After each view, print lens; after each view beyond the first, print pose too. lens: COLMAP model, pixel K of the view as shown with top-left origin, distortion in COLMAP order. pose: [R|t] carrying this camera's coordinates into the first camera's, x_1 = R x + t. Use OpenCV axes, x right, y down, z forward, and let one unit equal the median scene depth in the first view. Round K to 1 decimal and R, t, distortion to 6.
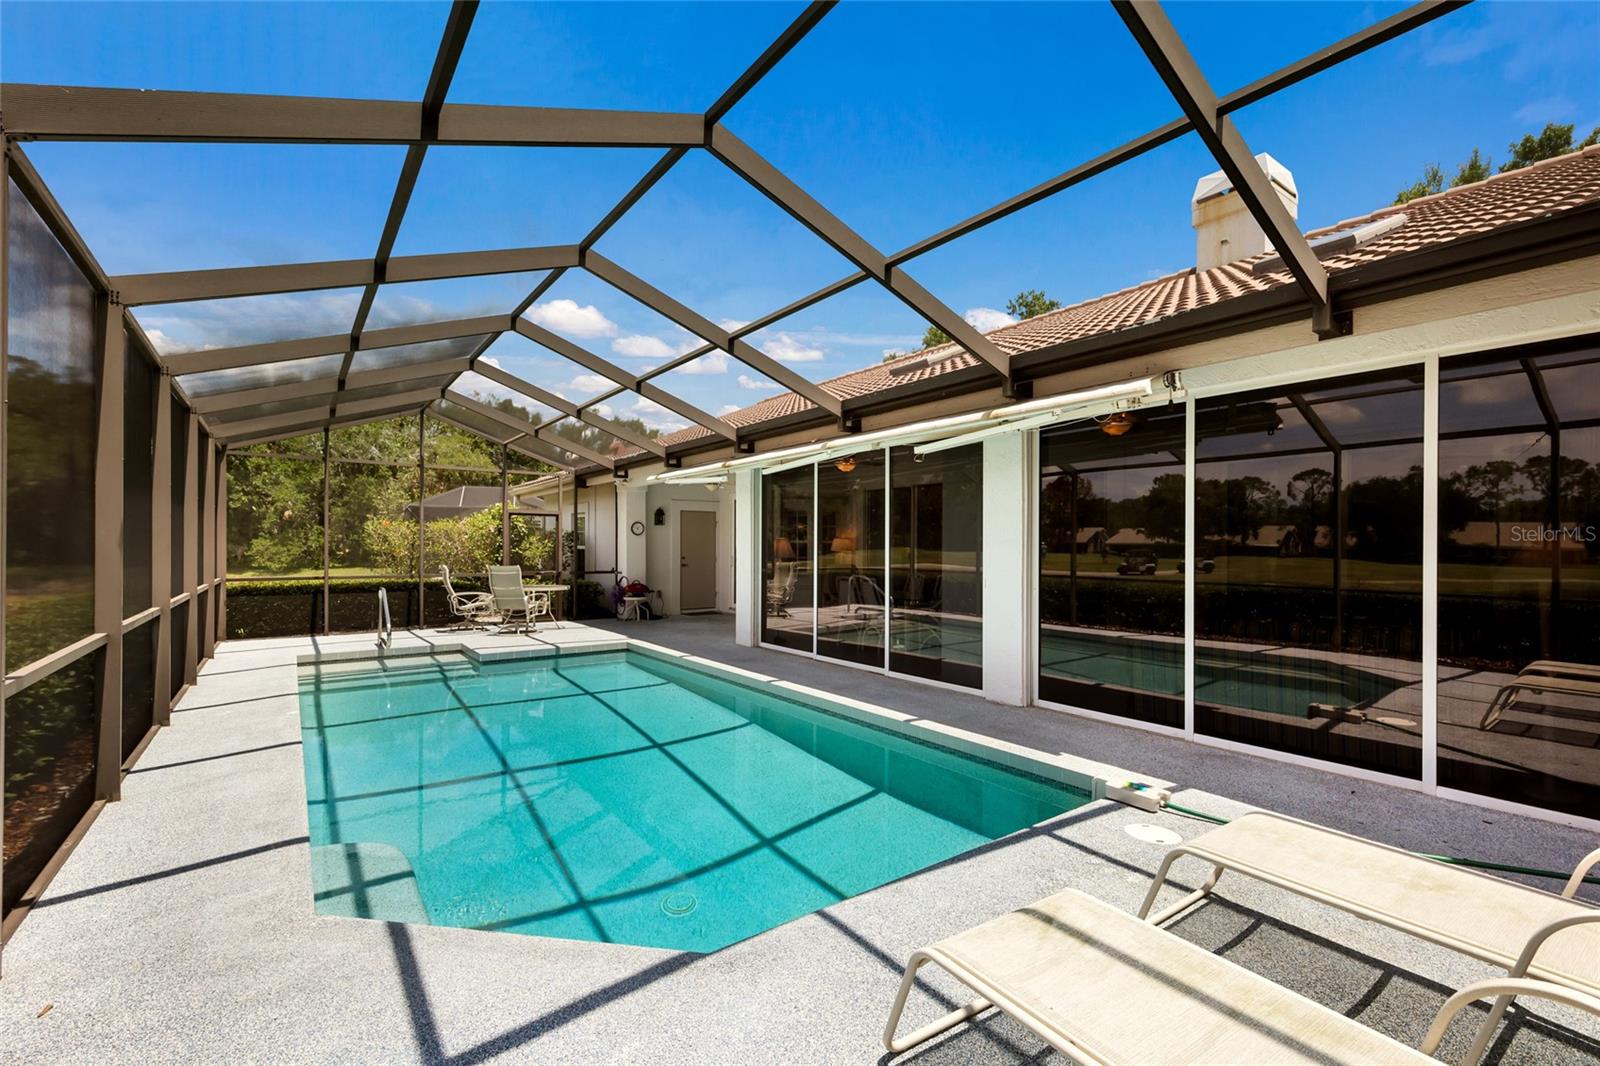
lens RADIAL K [[700.8, 0, 804.0], [0, 700.8, 540.2], [0, 0, 1]] dist [0.000258, 0.000117]
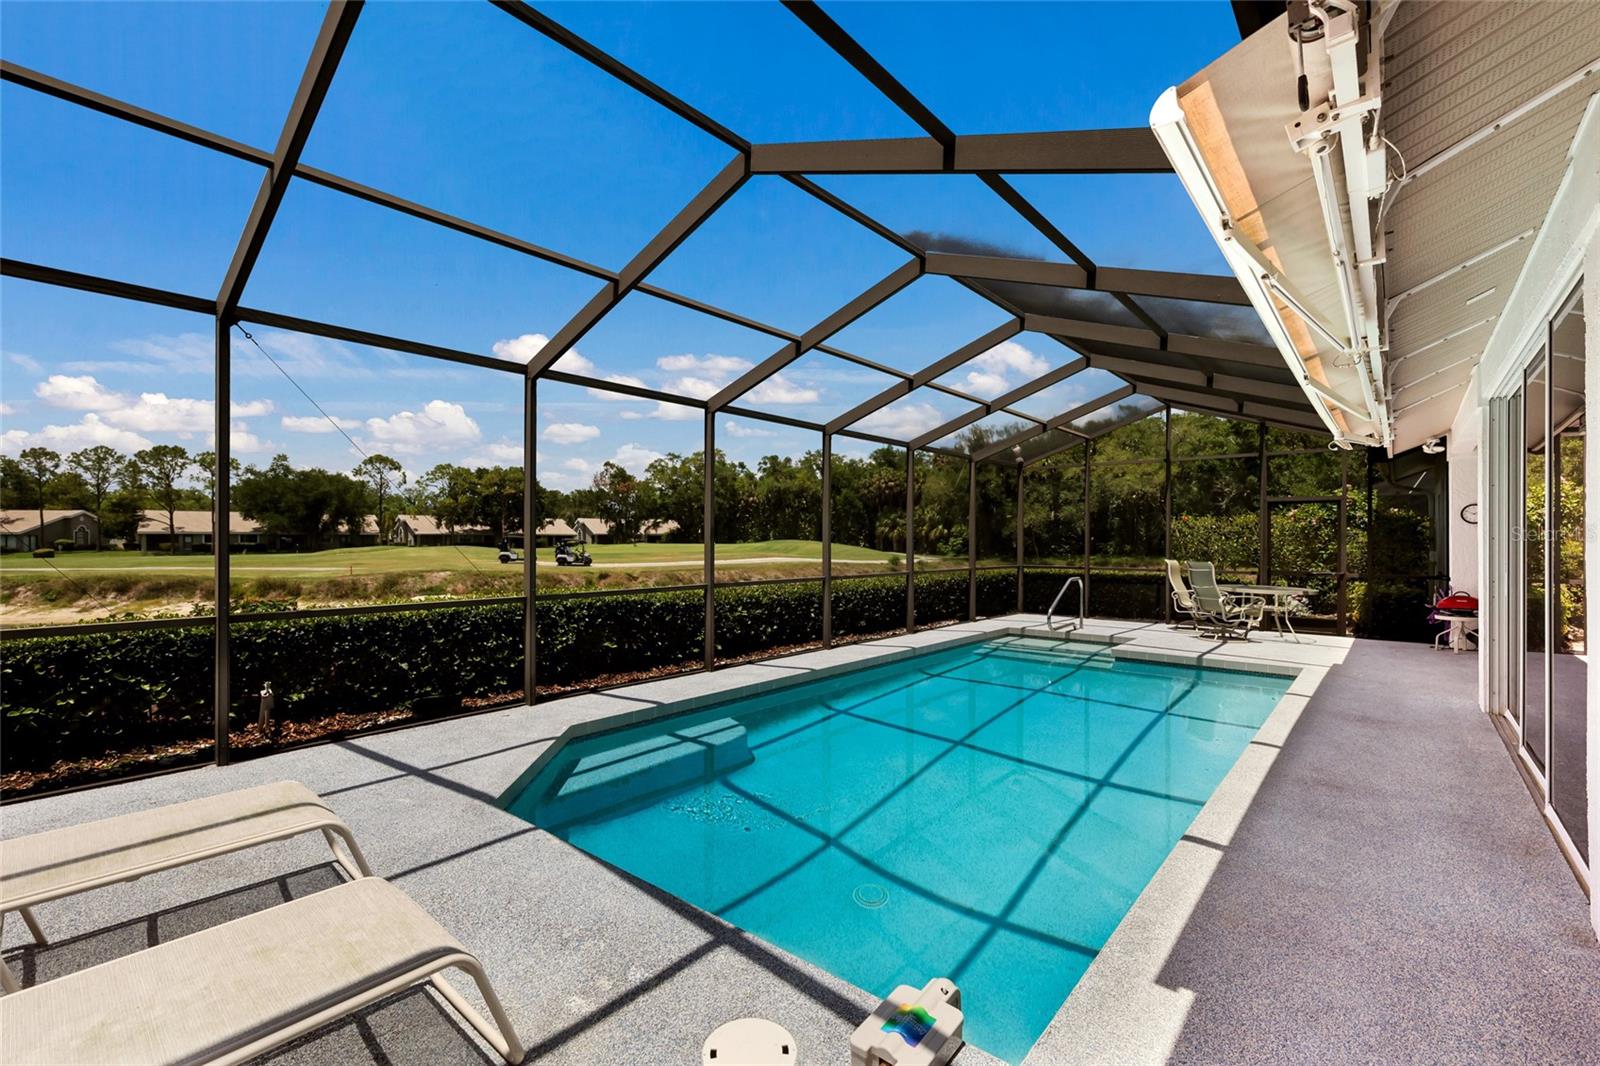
lens RADIAL K [[685.9, 0, 795.2], [0, 685.9, 538.1], [0, 0, 1]] dist [0.000128, 0.000106]
pose [[0.235570, -0.004774, -0.971846, 1.146208], [0.006438, 0.999974, -0.003352, 0.019032], [0.971836, -0.005467, 0.235594, 1.011615]]
